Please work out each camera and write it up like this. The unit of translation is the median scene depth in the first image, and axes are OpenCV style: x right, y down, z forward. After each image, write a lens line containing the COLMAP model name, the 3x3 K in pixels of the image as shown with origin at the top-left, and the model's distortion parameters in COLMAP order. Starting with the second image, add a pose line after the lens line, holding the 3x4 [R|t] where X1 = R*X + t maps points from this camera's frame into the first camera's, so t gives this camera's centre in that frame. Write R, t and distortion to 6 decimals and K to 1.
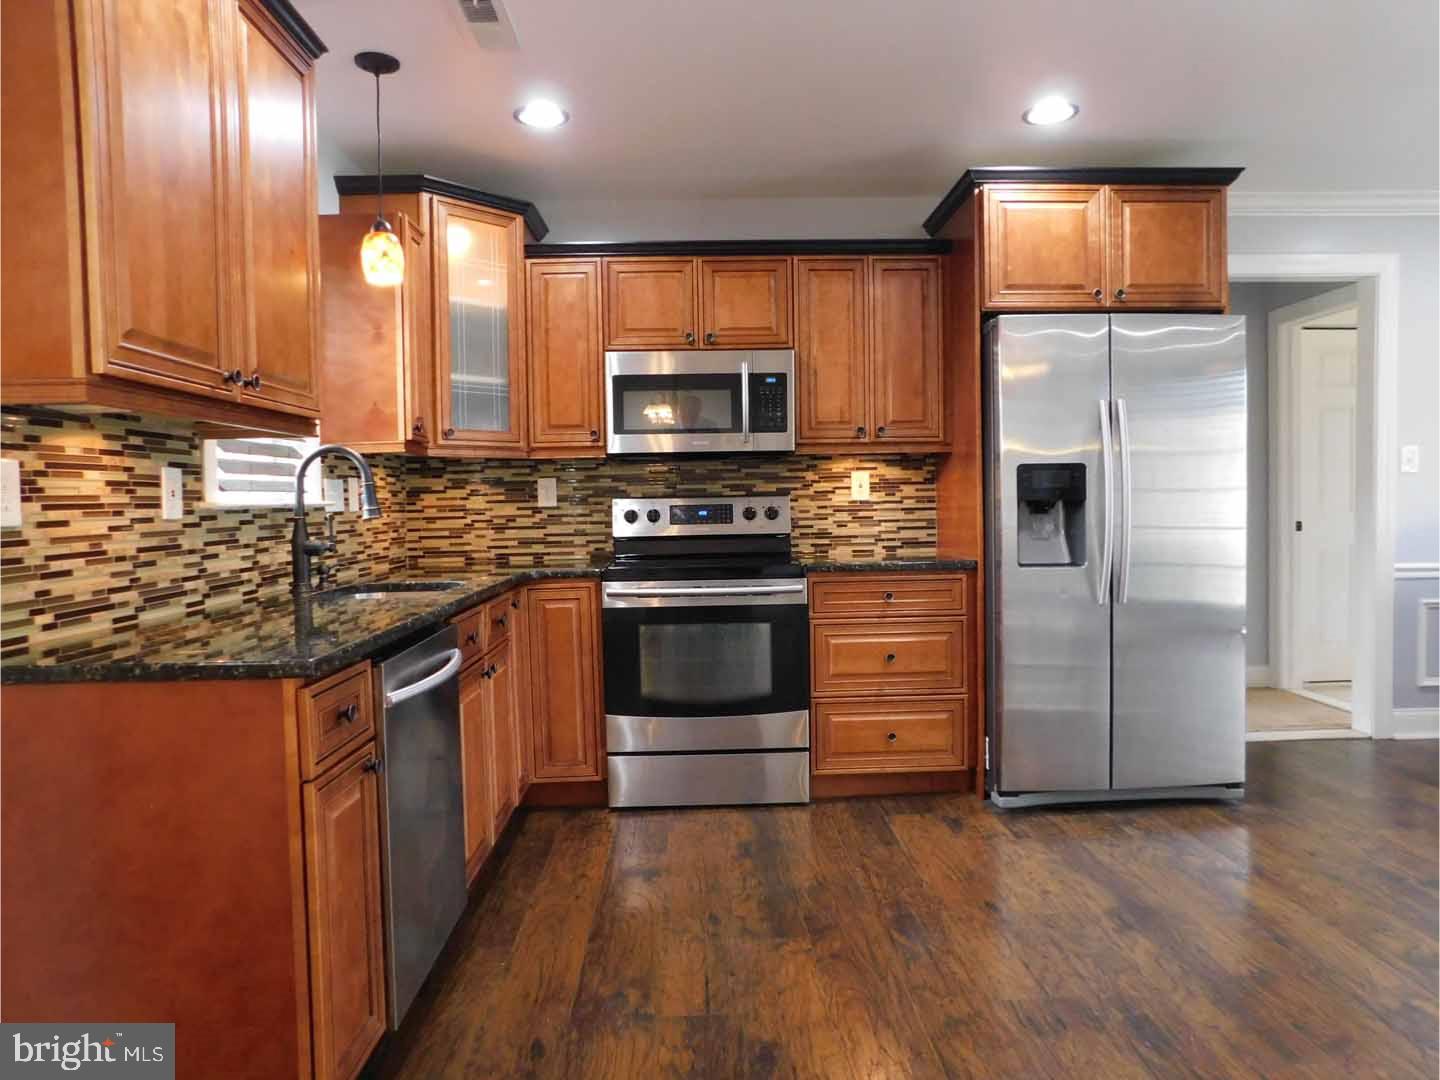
lens RADIAL K [[963.7, 0, 725.3], [0, 963.7, 543.6], [0, 0, 1]] dist [-0.062433, -0.001706]
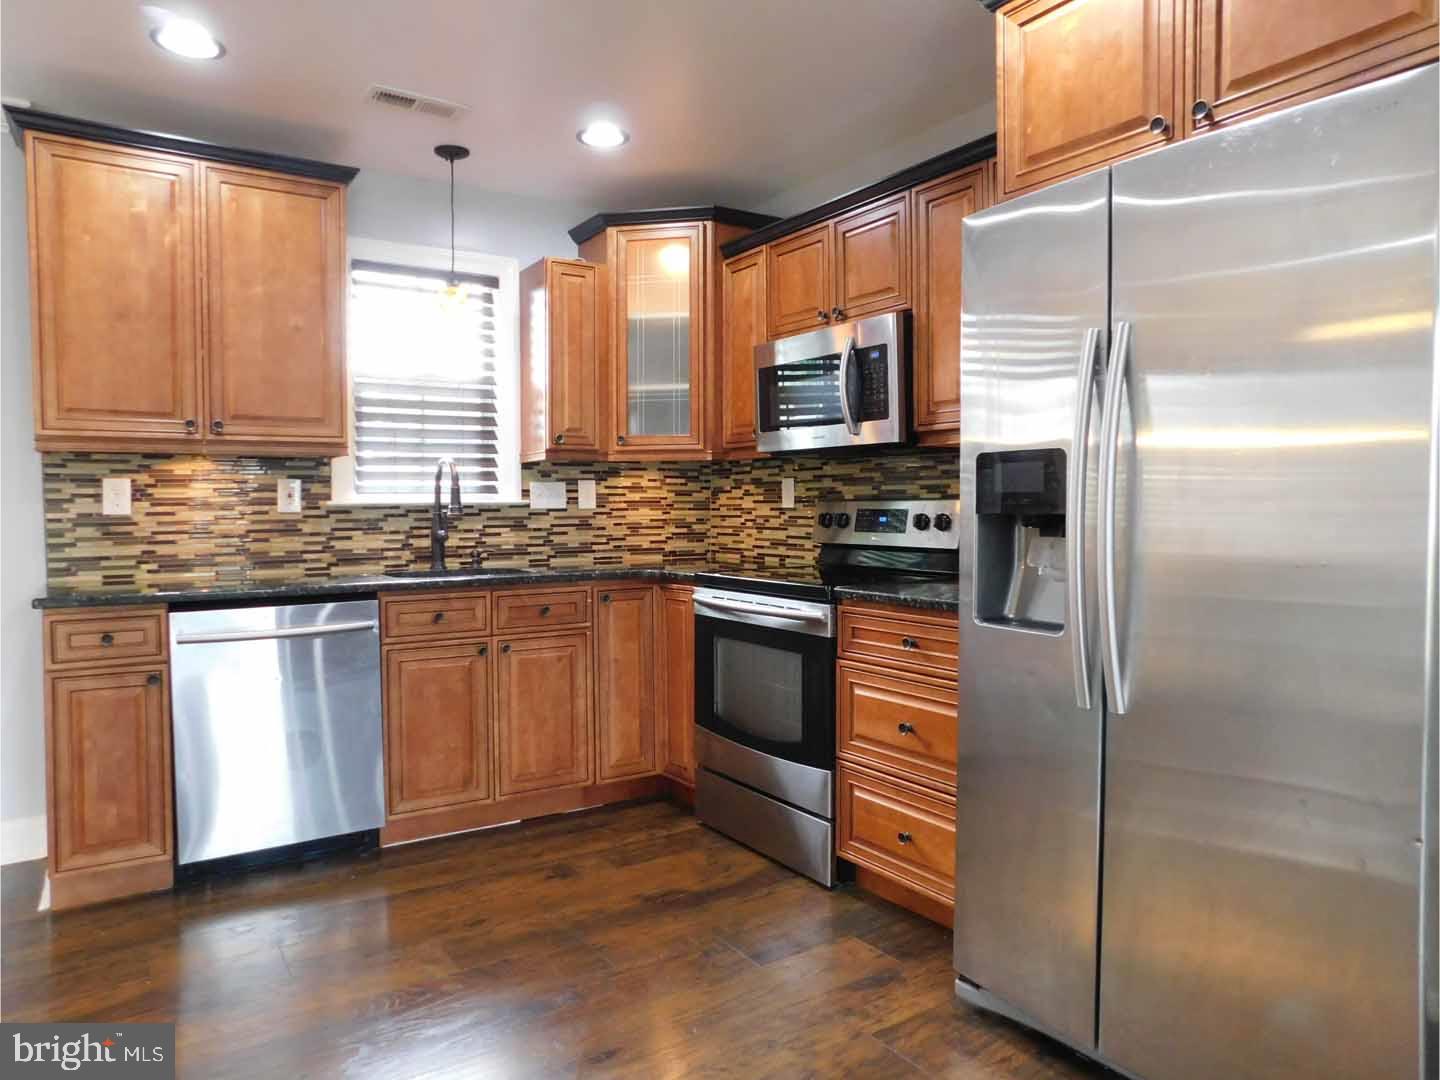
lens RADIAL K [[963.7, 0, 720.4], [0, 963.7, 541.5], [0, 0, 1]] dist [-0.062433, -0.001706]
pose [[0.512518, 0.049867, -0.857227, 0.695656], [-0.043781, 0.998531, 0.031911, -0.036784], [0.857560, 0.021175, 0.513949, 0.504120]]
